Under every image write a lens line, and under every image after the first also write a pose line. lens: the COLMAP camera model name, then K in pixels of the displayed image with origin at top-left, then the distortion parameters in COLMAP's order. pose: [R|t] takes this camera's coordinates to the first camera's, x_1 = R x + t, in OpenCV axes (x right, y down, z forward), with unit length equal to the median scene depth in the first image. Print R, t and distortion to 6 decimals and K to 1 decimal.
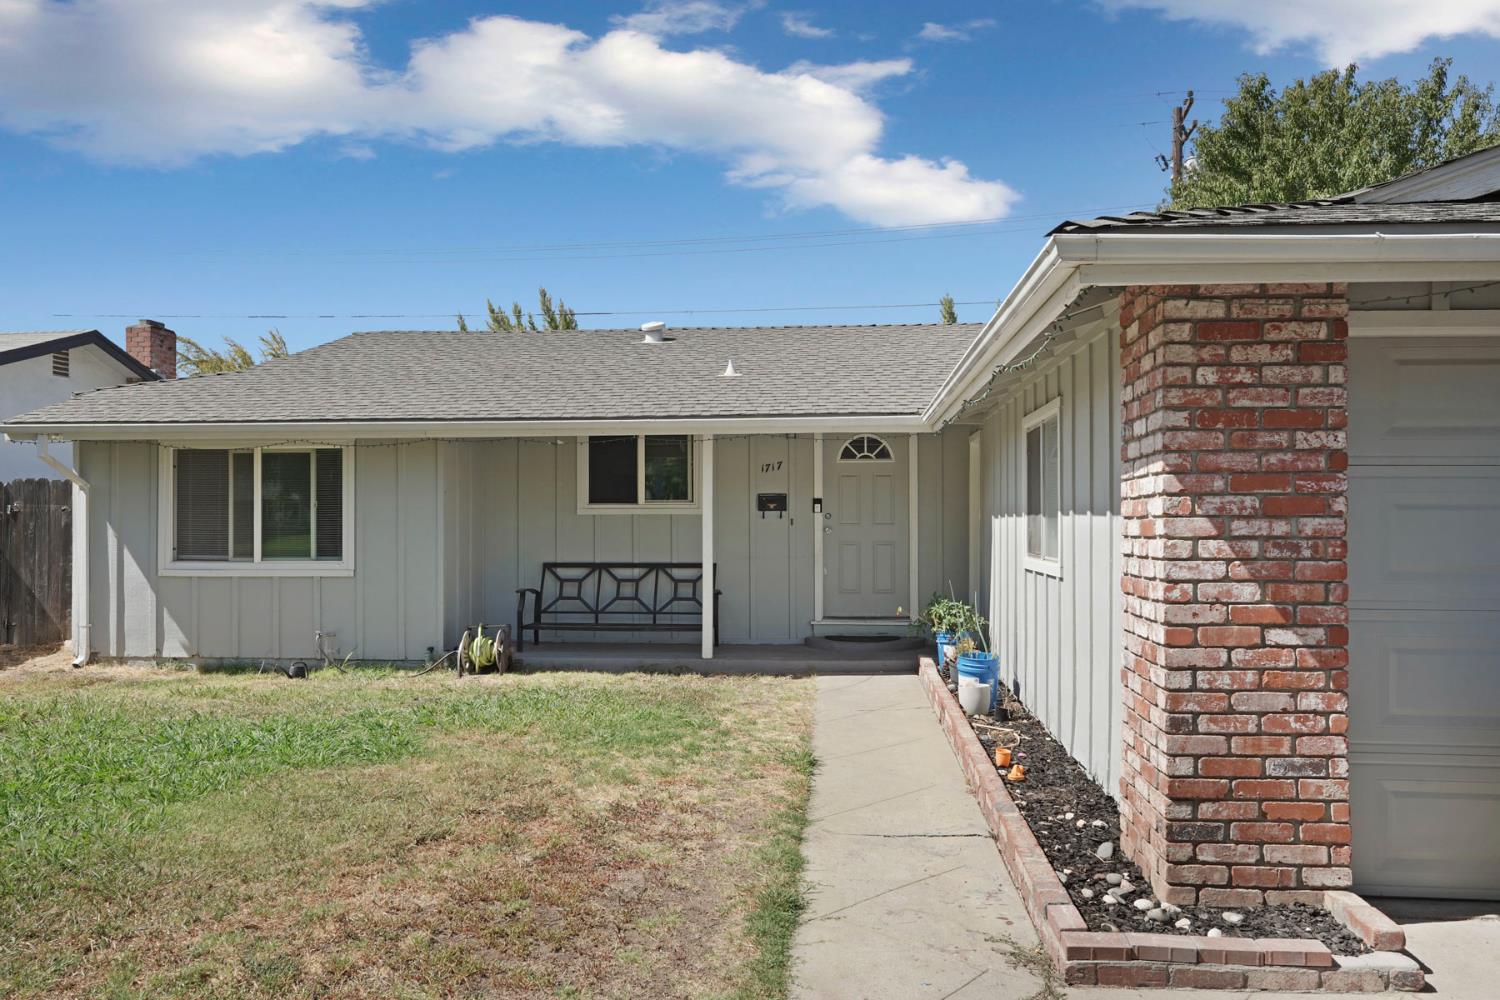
lens RADIAL K [[1090.7, 0, 751.2], [0, 1090.7, 508.4], [0, 0, 1]] dist [-0.001456, 0.000901]
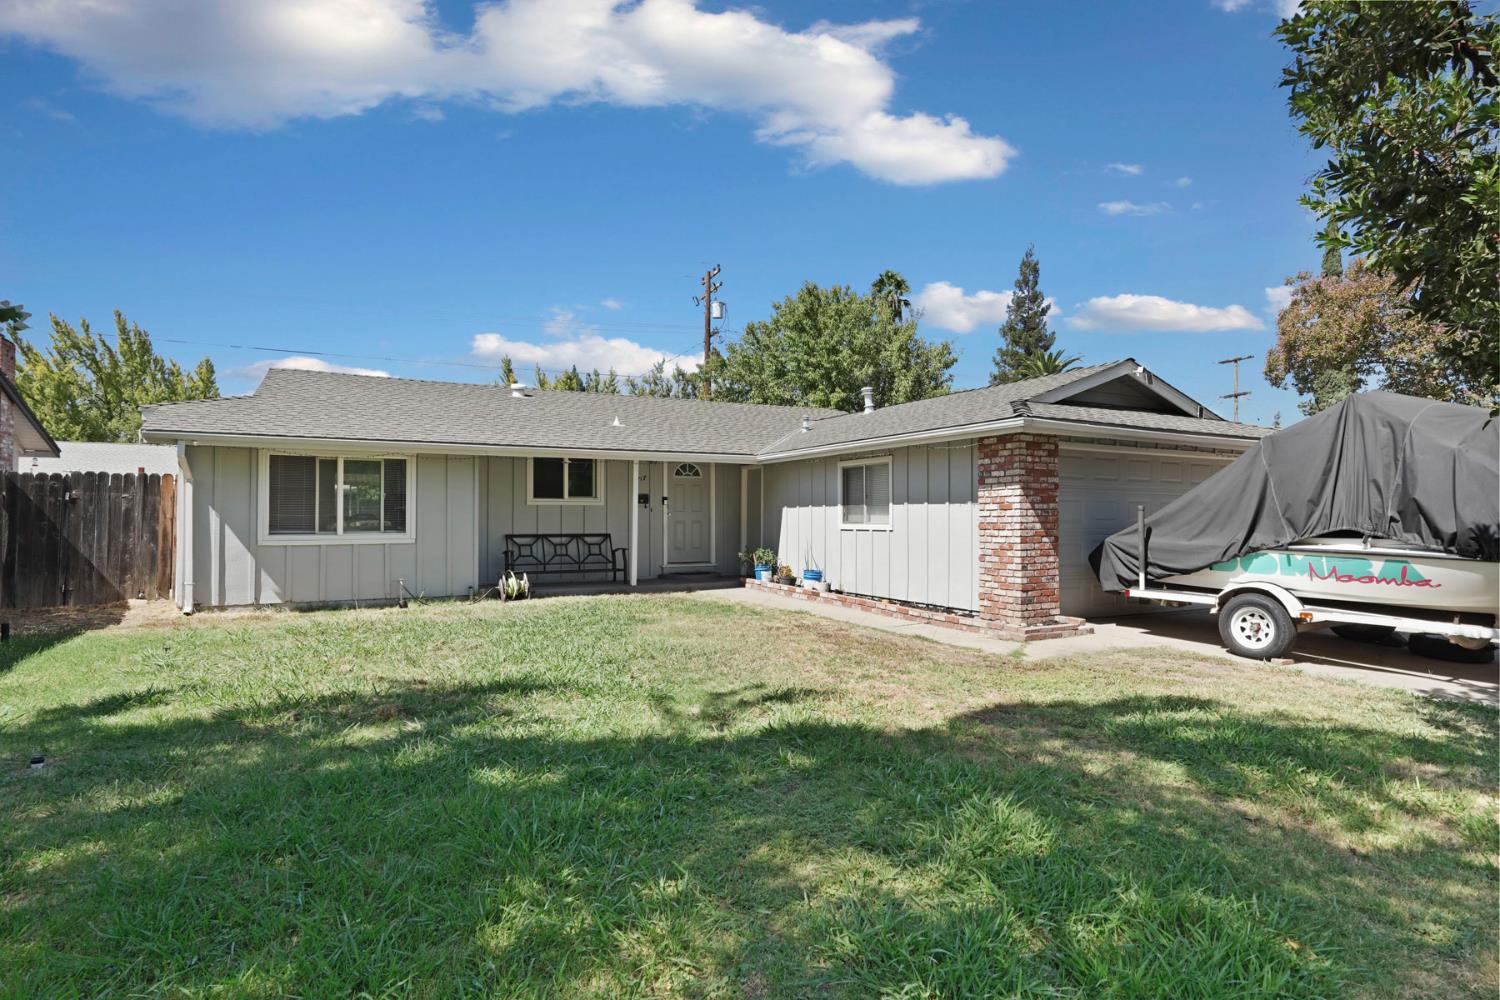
lens RADIAL K [[791.5, 0, 752.2], [0, 791.5, 502.6], [0, 0, 1]] dist [-0.025561, -0.000156]
pose [[0.837831, 0.010994, 0.545819, -0.565732], [-0.006436, 0.999927, -0.010262, 0.013433], [-0.545892, 0.005084, 0.837840, -0.184776]]
